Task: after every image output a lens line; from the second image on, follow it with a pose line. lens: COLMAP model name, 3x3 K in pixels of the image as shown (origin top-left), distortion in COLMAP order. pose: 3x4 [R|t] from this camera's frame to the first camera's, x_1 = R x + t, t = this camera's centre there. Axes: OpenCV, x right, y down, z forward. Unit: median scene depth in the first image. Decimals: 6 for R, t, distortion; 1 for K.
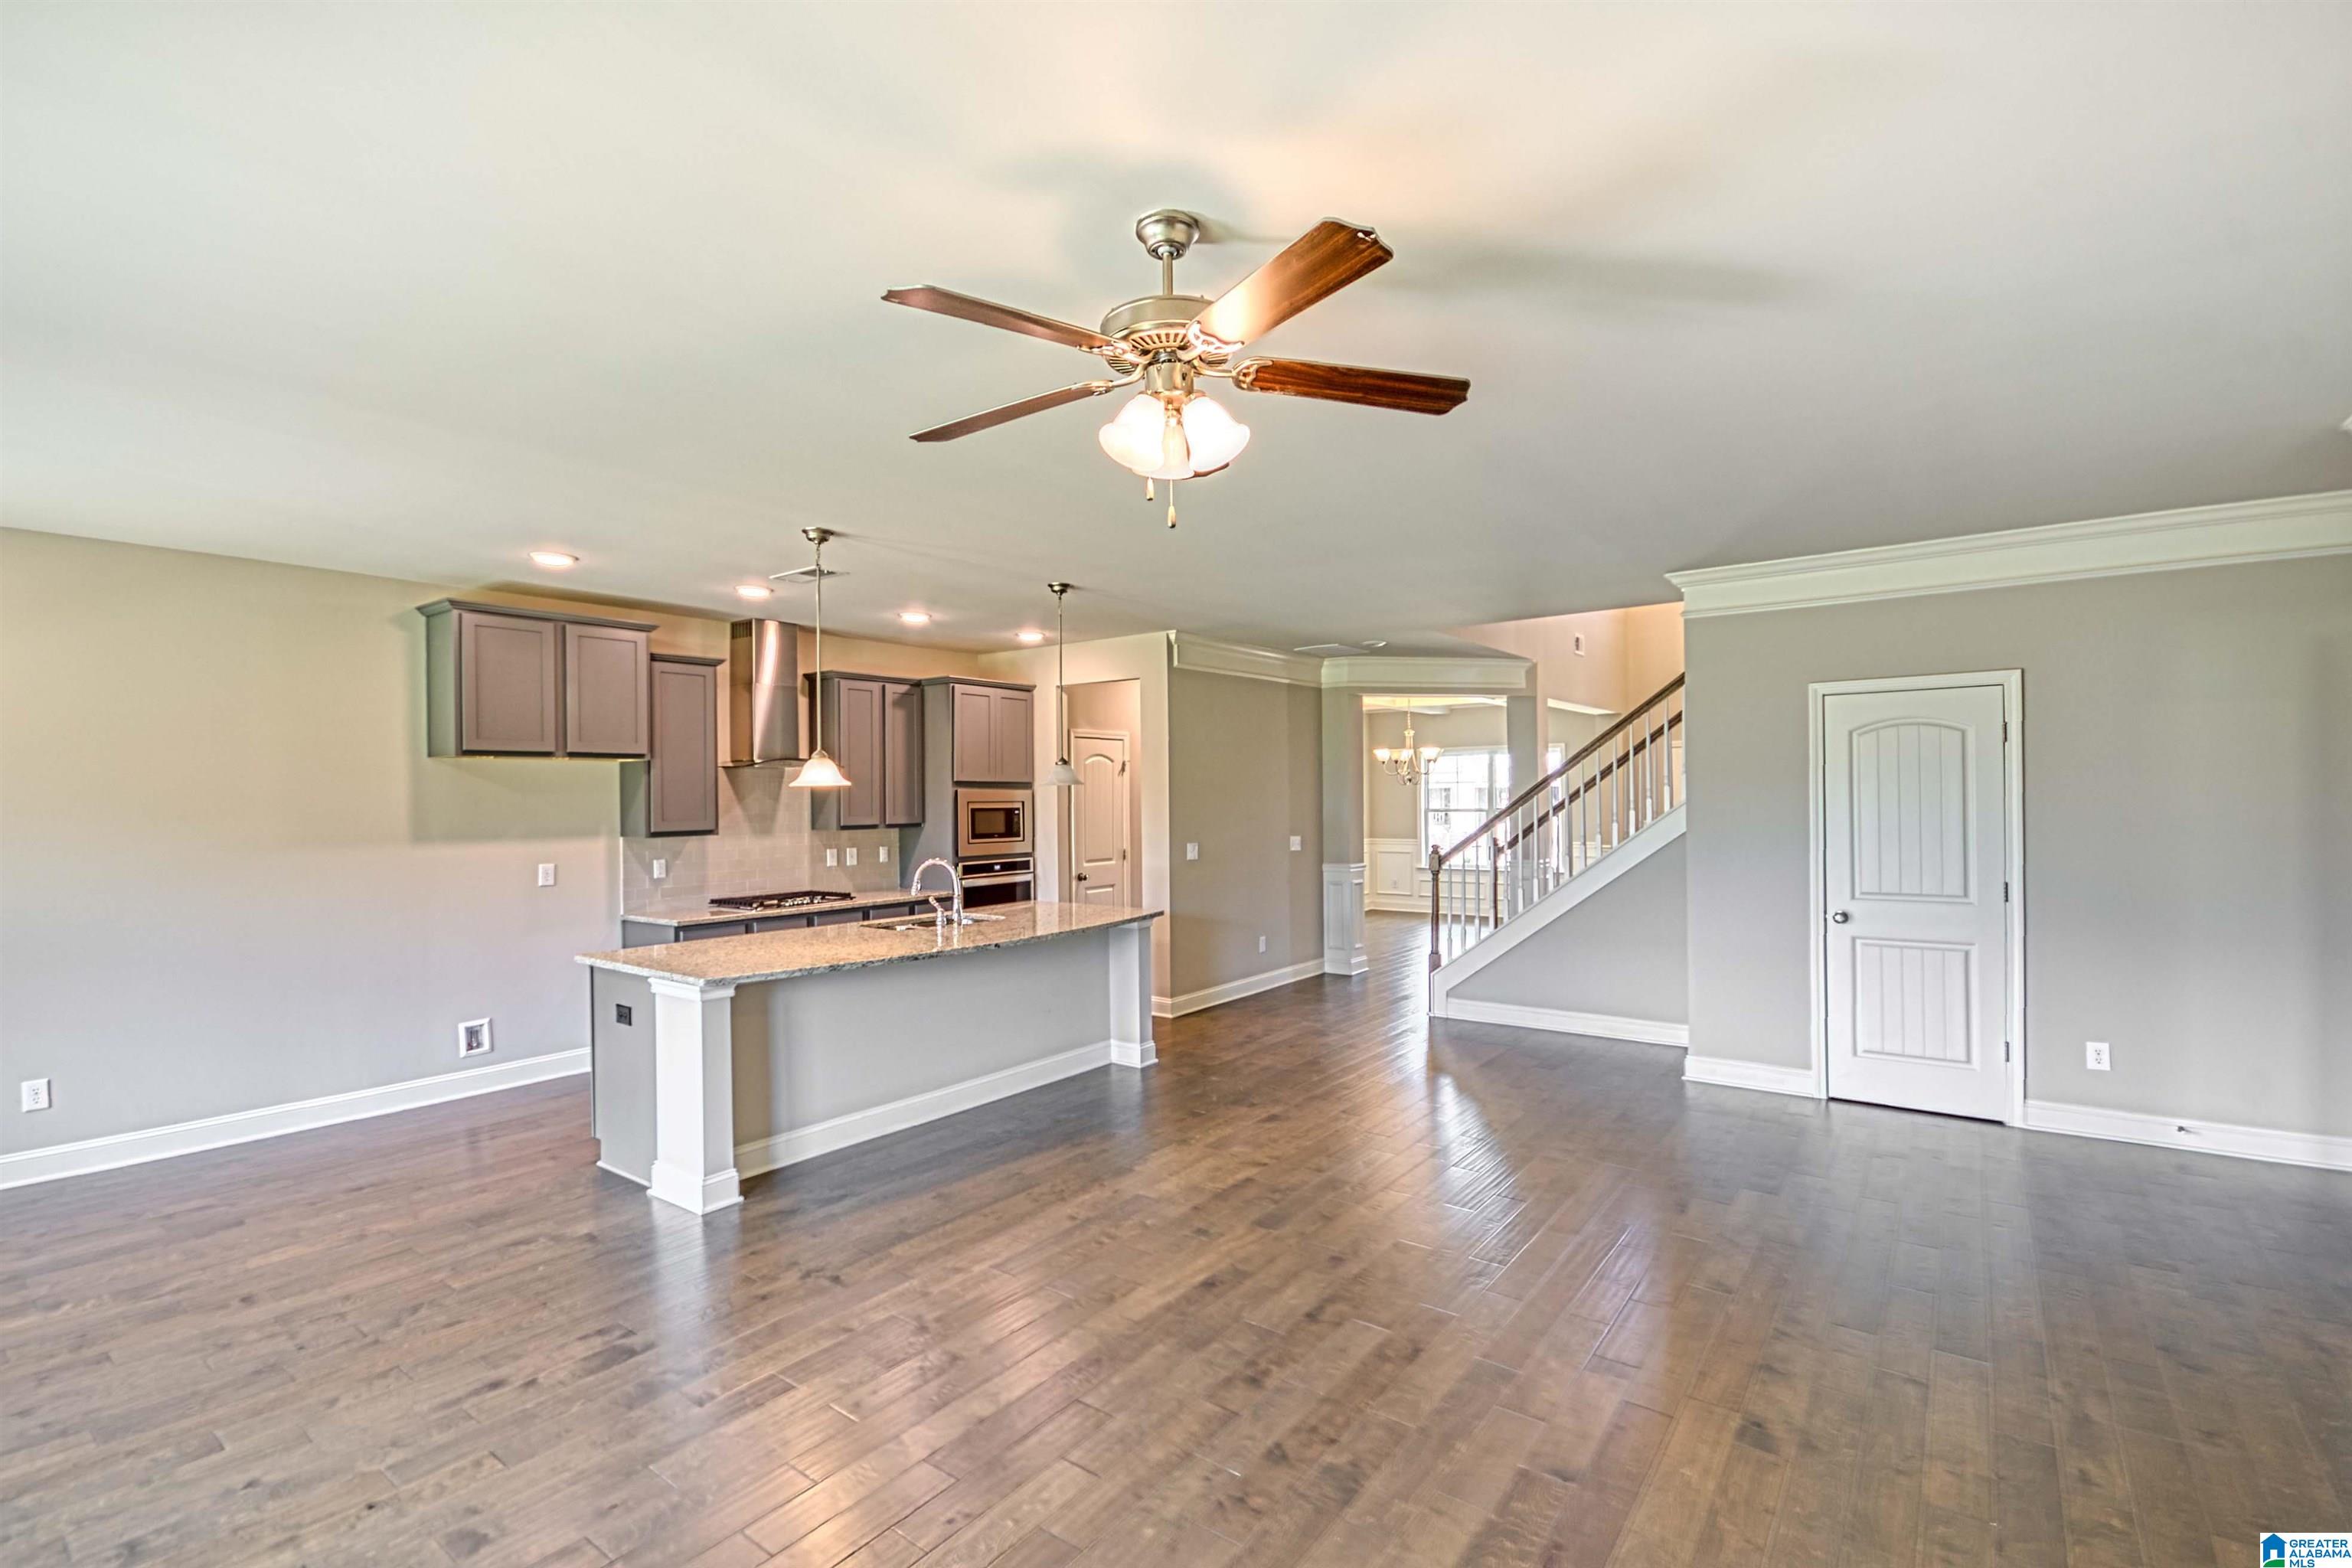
lens RADIAL K [[1039.1, 0, 1174.2], [0, 1039.1, 794.7], [0, 0, 1]] dist [-0.003988, -0.003131]
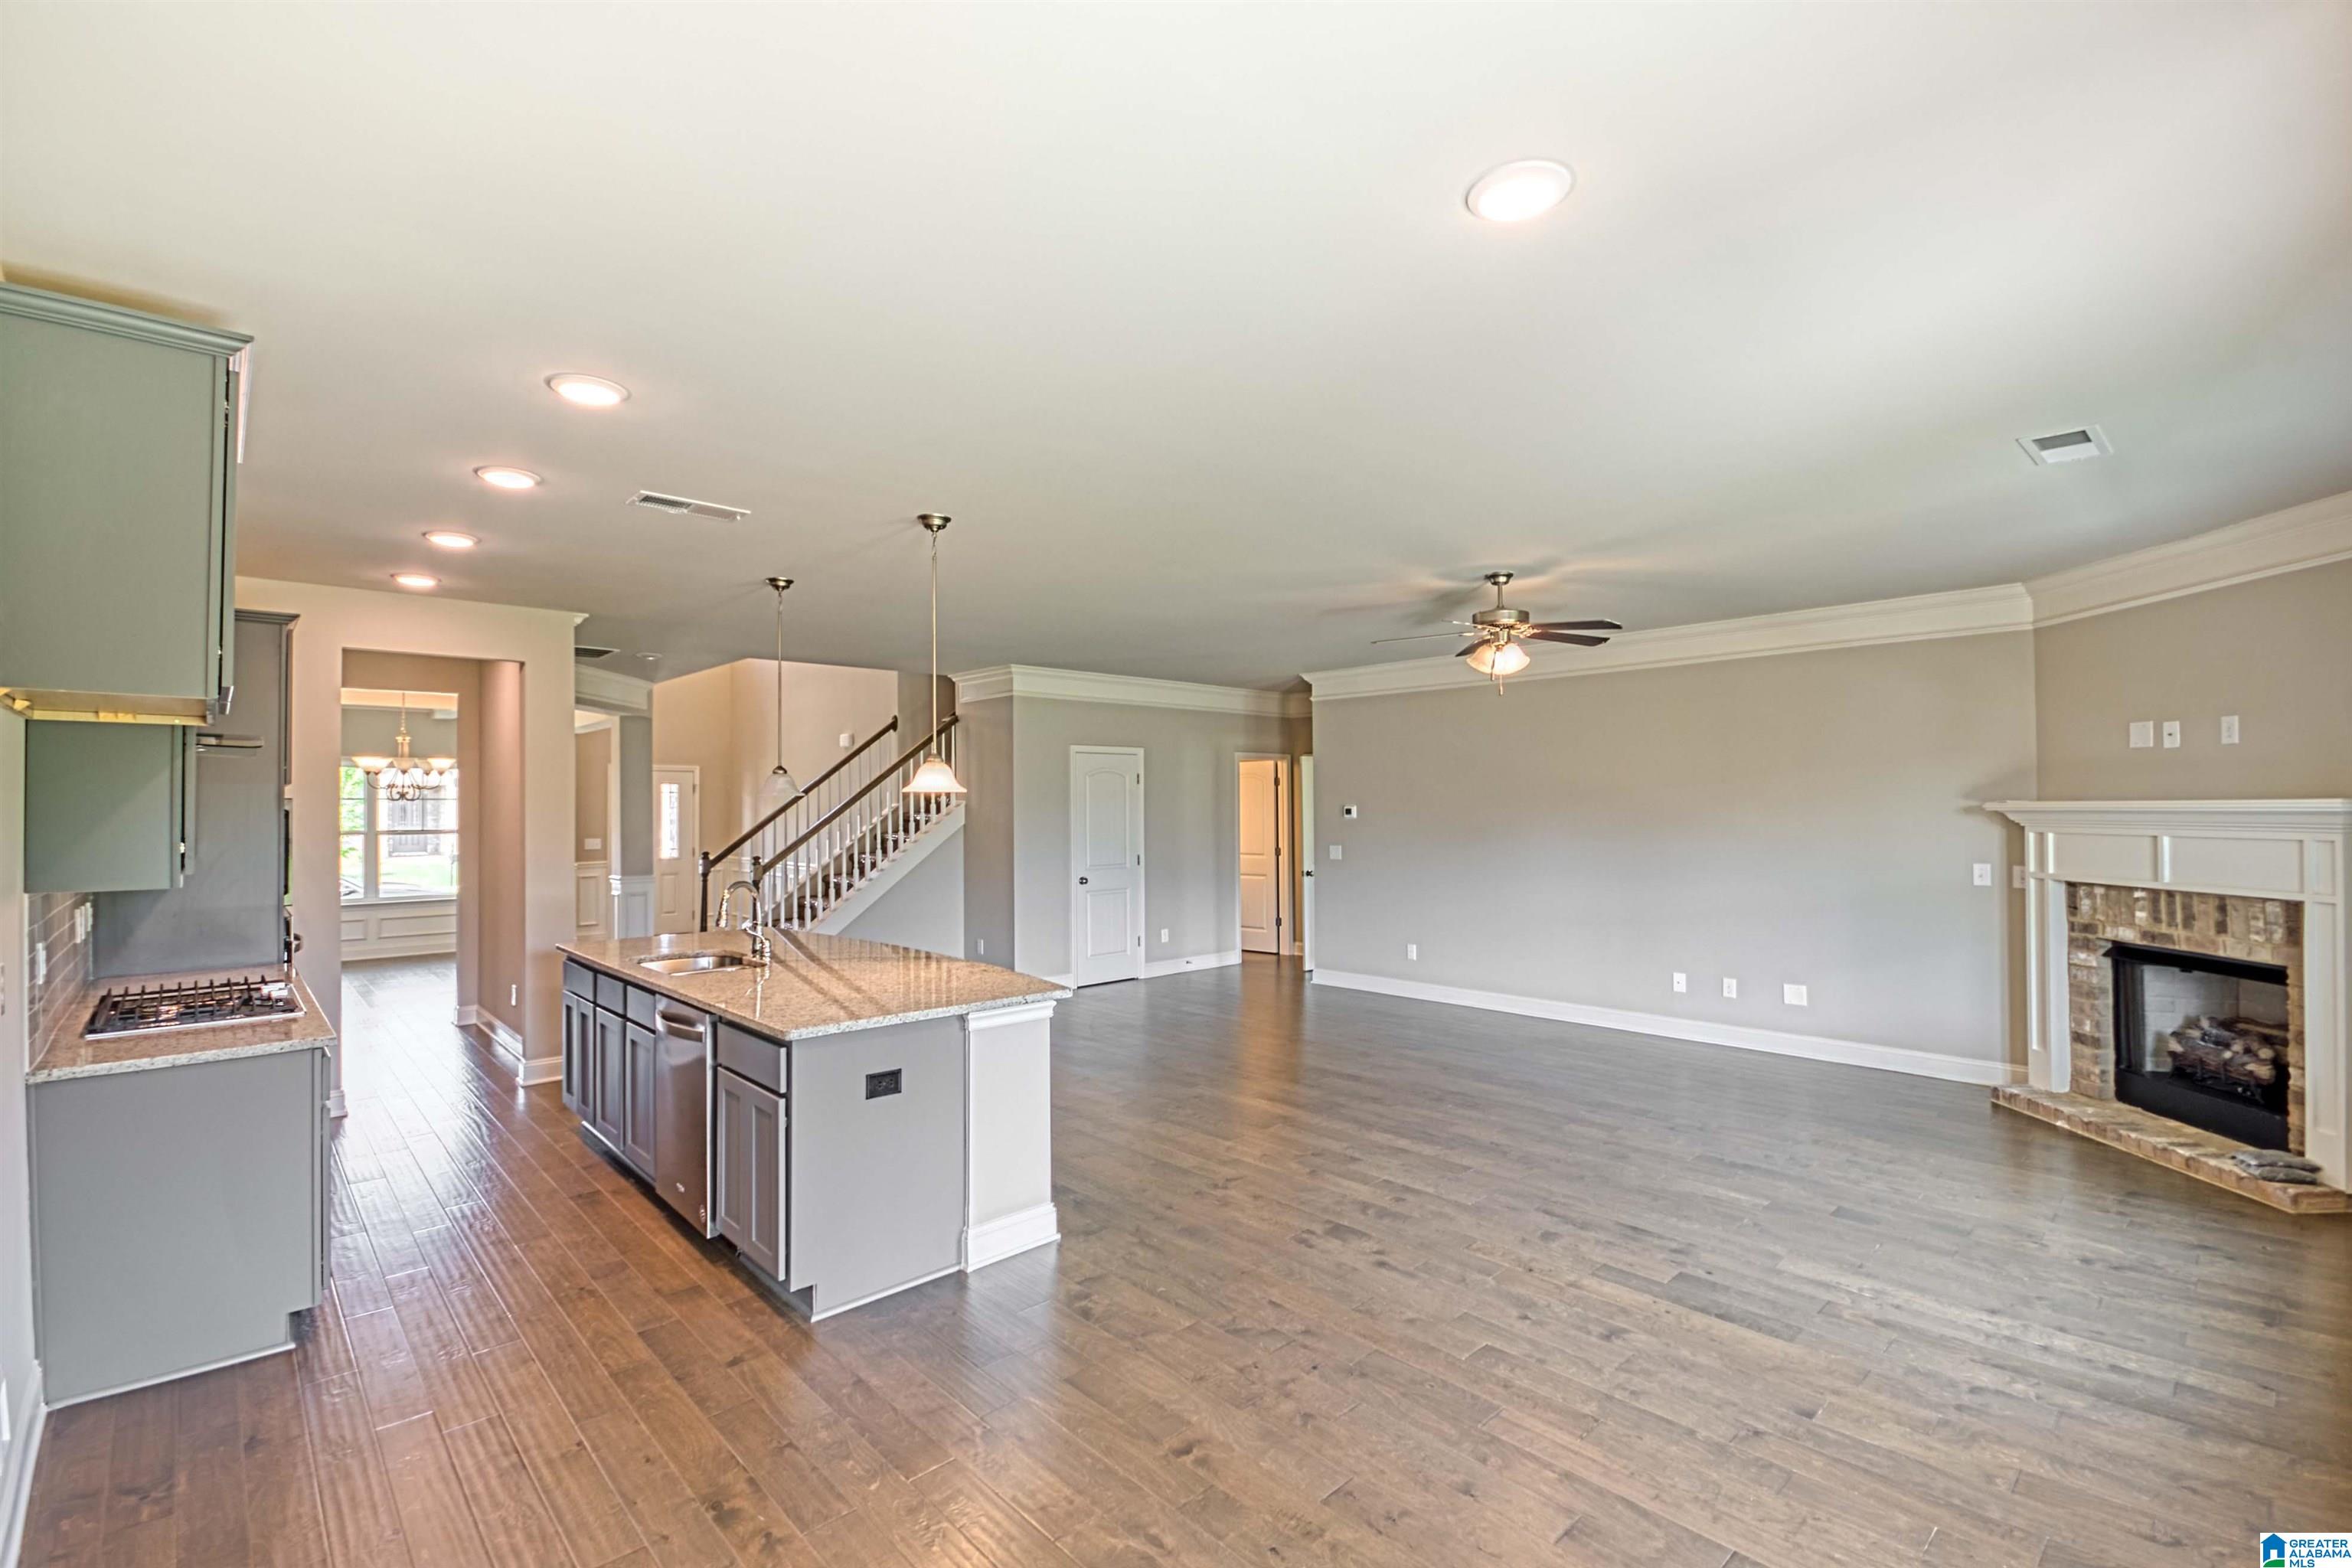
lens RADIAL K [[1039.1, 0, 1177.7], [0, 1039.1, 786.9], [0, 0, 1]] dist [-0.003988, -0.003131]
pose [[0.170080, 0.030088, 0.984971, -1.628588], [-0.002187, 0.999543, -0.030155, 0.020167], [-0.985428, 0.002974, 0.170068, 0.850005]]
